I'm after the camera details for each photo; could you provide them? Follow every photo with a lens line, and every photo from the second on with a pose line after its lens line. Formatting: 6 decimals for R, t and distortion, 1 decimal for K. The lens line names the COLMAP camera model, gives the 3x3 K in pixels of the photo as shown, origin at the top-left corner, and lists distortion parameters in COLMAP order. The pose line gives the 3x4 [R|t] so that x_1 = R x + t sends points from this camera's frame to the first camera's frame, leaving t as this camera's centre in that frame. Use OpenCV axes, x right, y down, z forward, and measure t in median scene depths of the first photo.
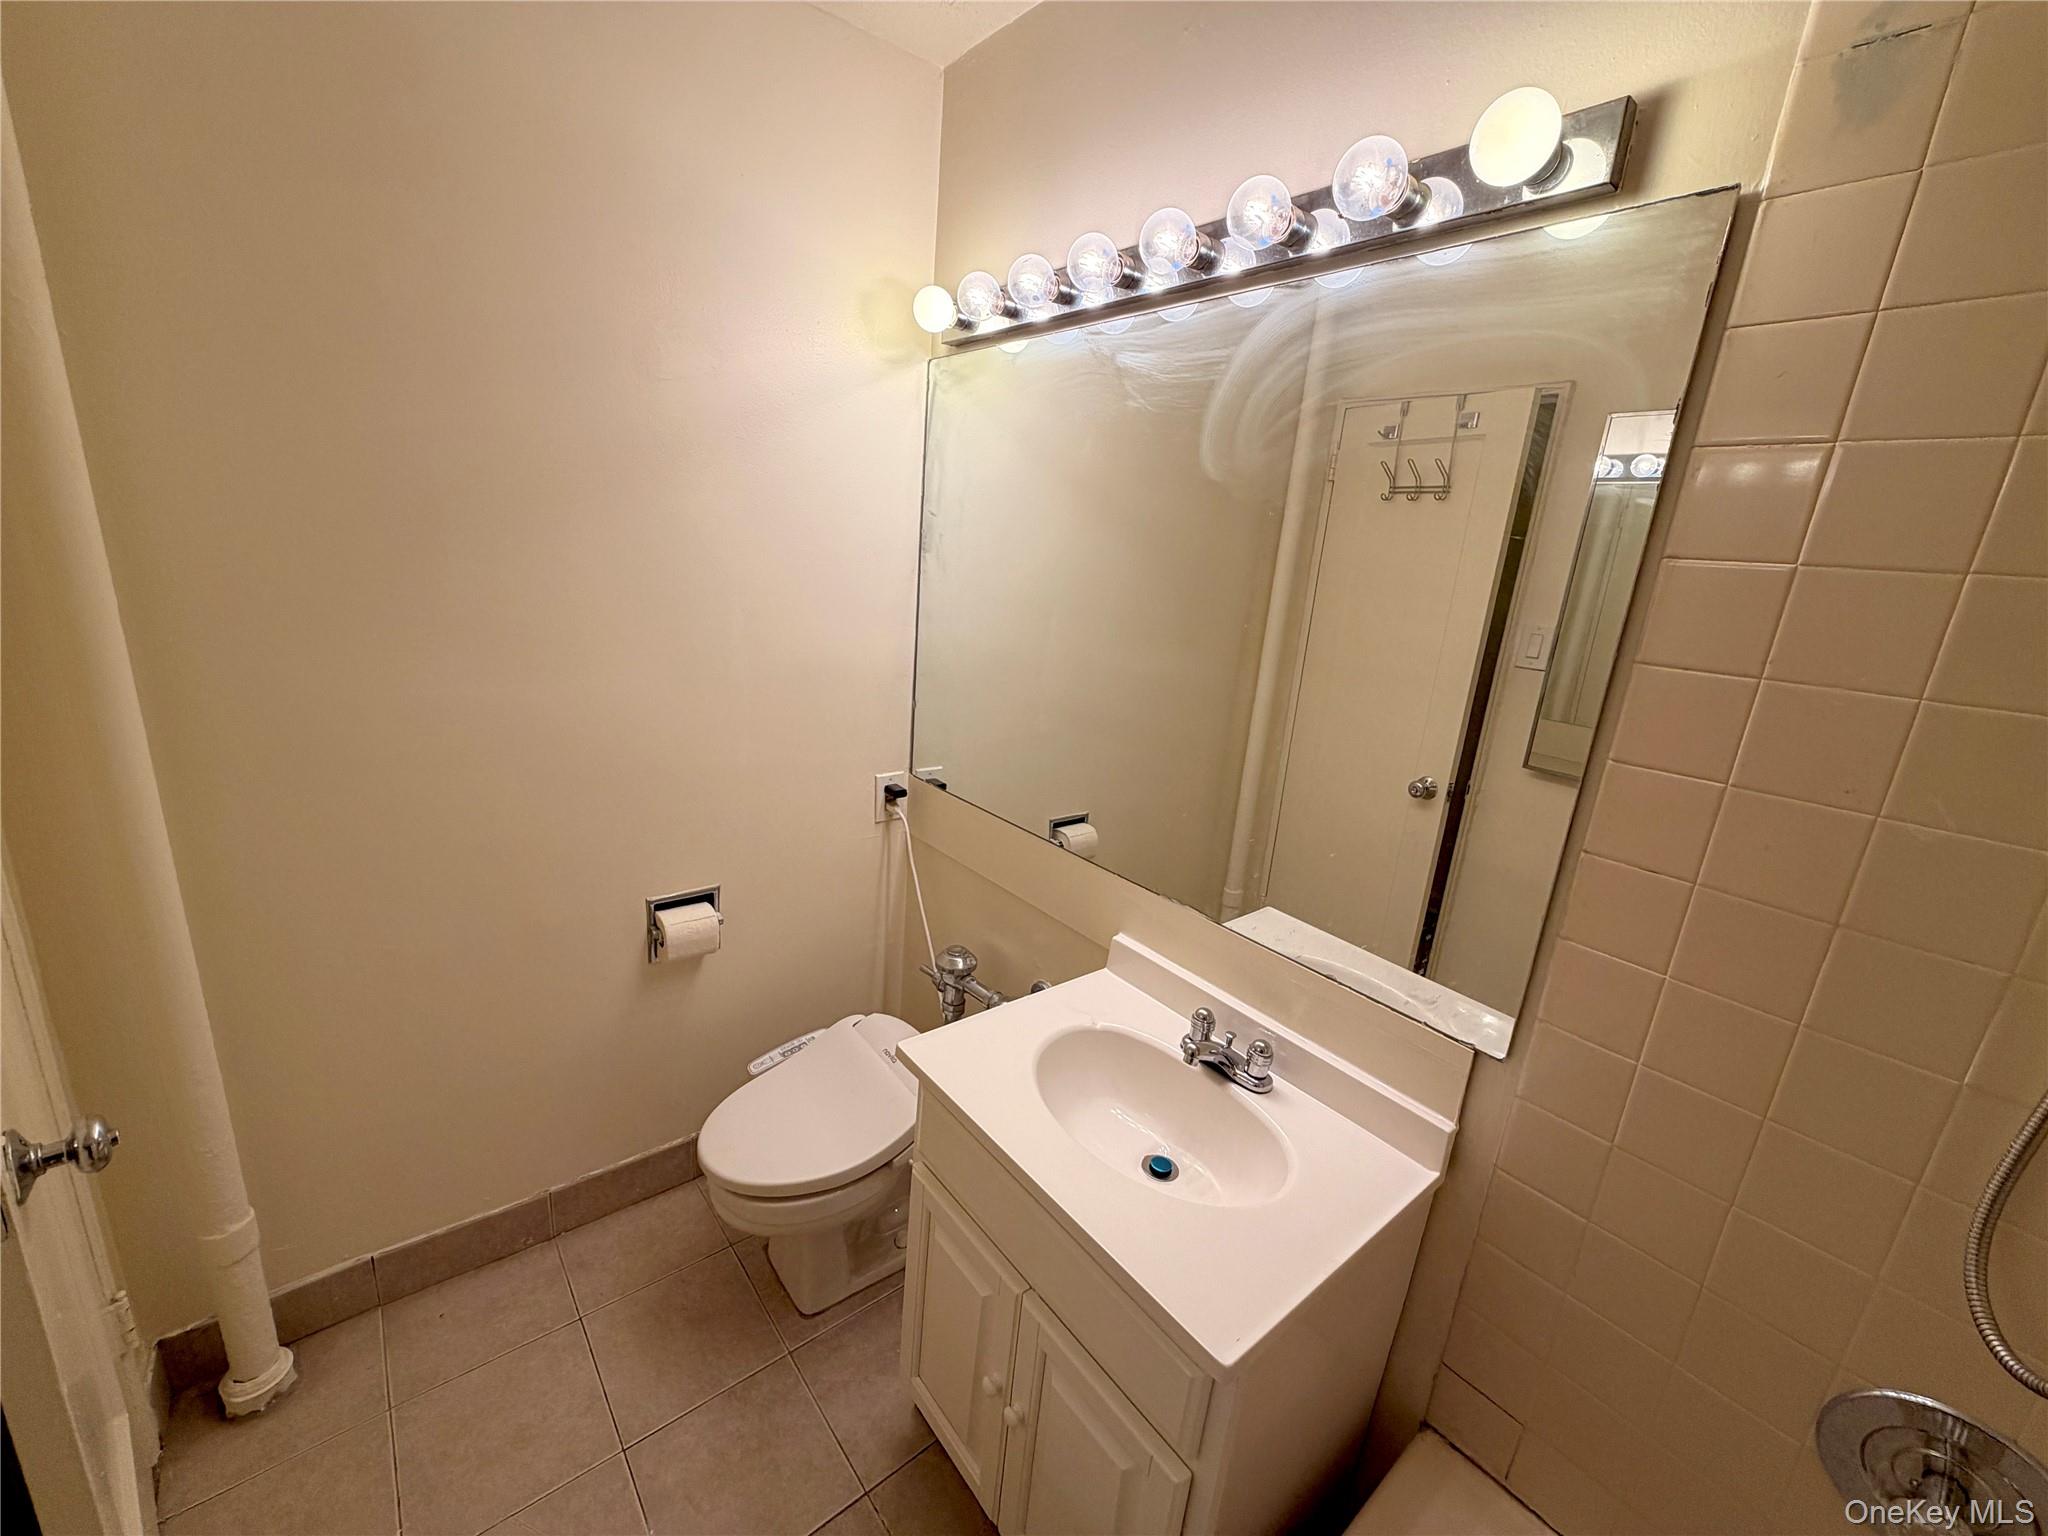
lens RADIAL K [[817.0, 0, 1020.2], [0, 817.0, 769.1], [0, 0, 1]] dist [0.000794, -0.000410]
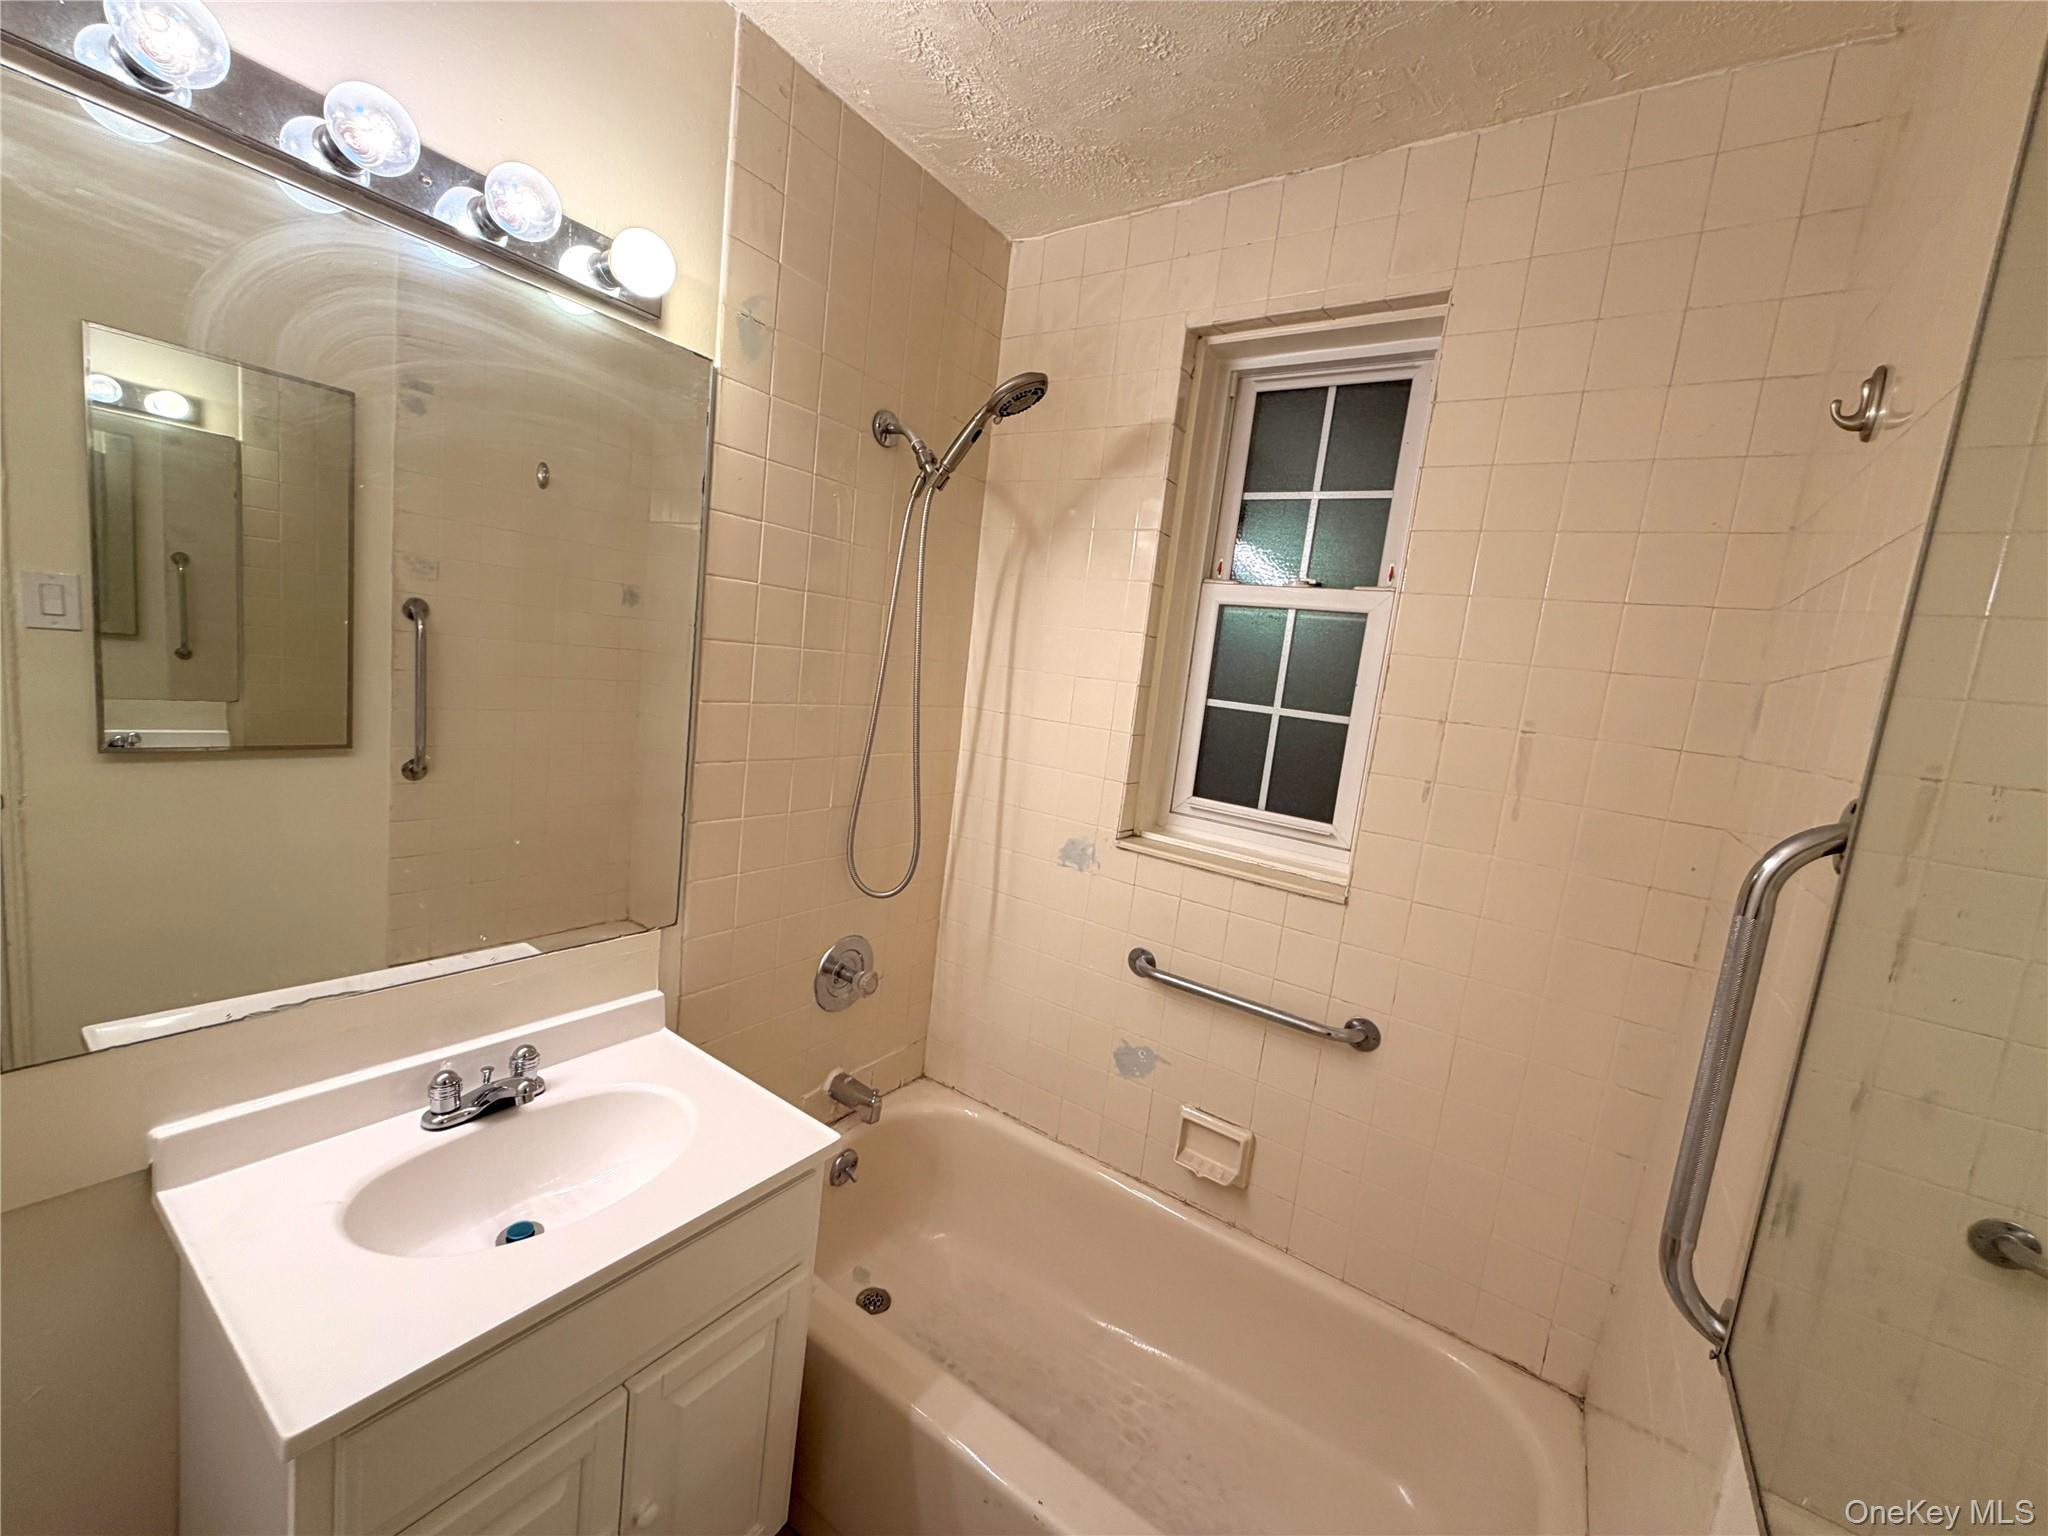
lens RADIAL K [[817.0, 0, 1020.2], [0, 817.0, 769.1], [0, 0, 1]] dist [0.000794, -0.000410]
pose [[-0.266352, -0.233430, 0.935183, -0.701433], [0.122860, 0.954096, 0.273143, -0.179070], [-0.956014, 0.187649, -0.225446, 0.587051]]
